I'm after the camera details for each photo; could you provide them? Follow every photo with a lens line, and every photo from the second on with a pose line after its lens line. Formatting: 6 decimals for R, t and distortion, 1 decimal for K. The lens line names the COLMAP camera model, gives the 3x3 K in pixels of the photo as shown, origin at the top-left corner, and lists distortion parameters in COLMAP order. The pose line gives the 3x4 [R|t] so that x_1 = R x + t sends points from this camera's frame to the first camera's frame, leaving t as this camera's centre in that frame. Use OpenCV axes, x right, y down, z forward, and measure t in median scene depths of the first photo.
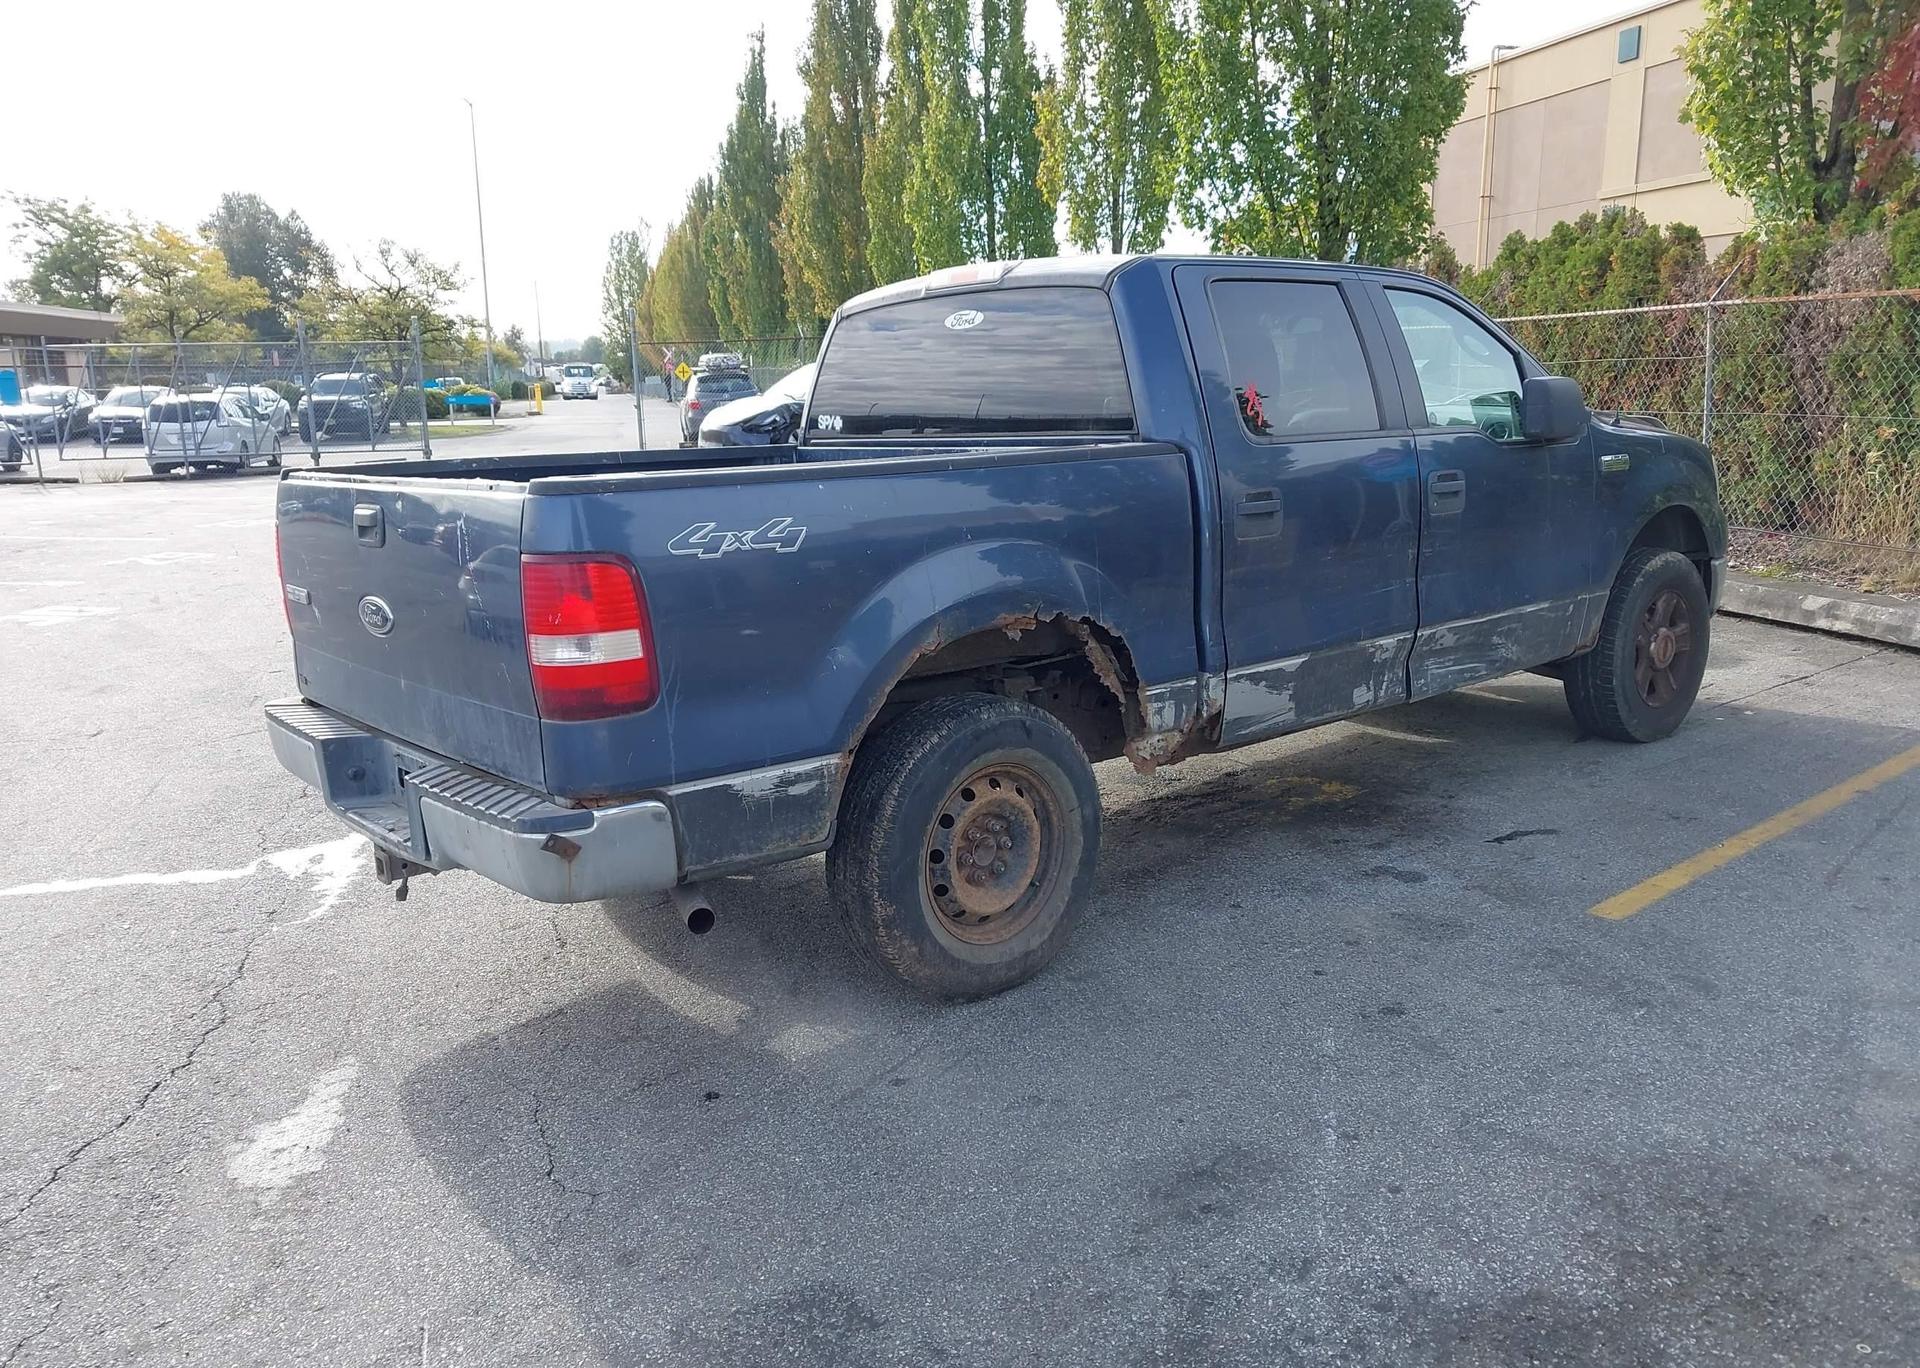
lens RADIAL K [[1516.8, 0, 960.0], [0, 1516.8, 684.0], [0, 0, 1]] dist [0.040329, -0.064787]
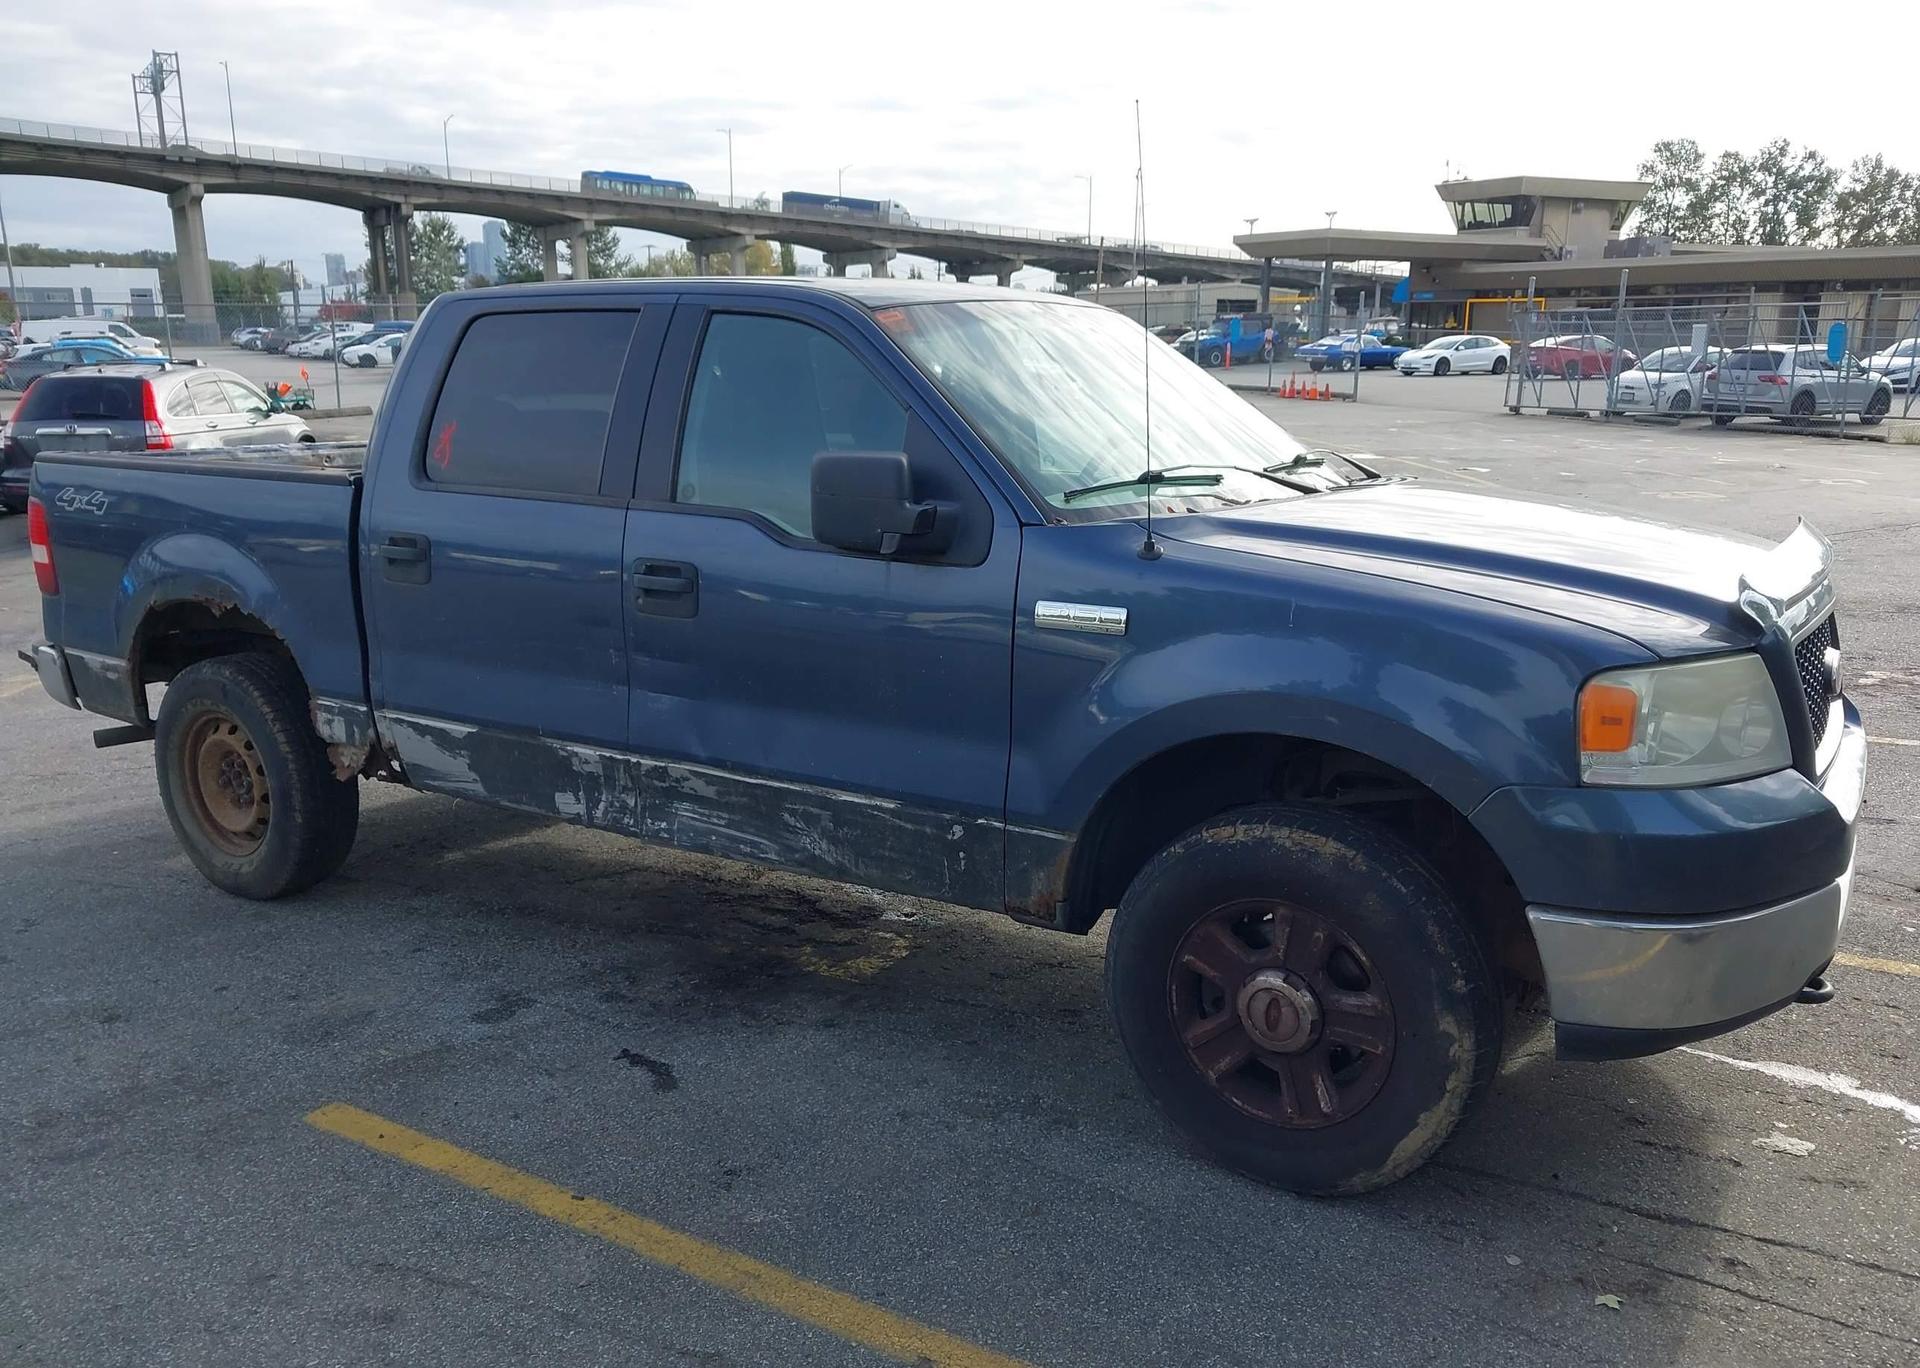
lens RADIAL K [[1528.6, 0, 960.0], [0, 1528.6, 684.0], [0, 0, 1]] dist [0.028279, -0.039098]
pose [[0.303911, 0.227765, -0.925073, 1.103696], [-0.193256, 0.965553, 0.174242, -0.247290], [0.932893, 0.125822, 0.337459, 0.912127]]
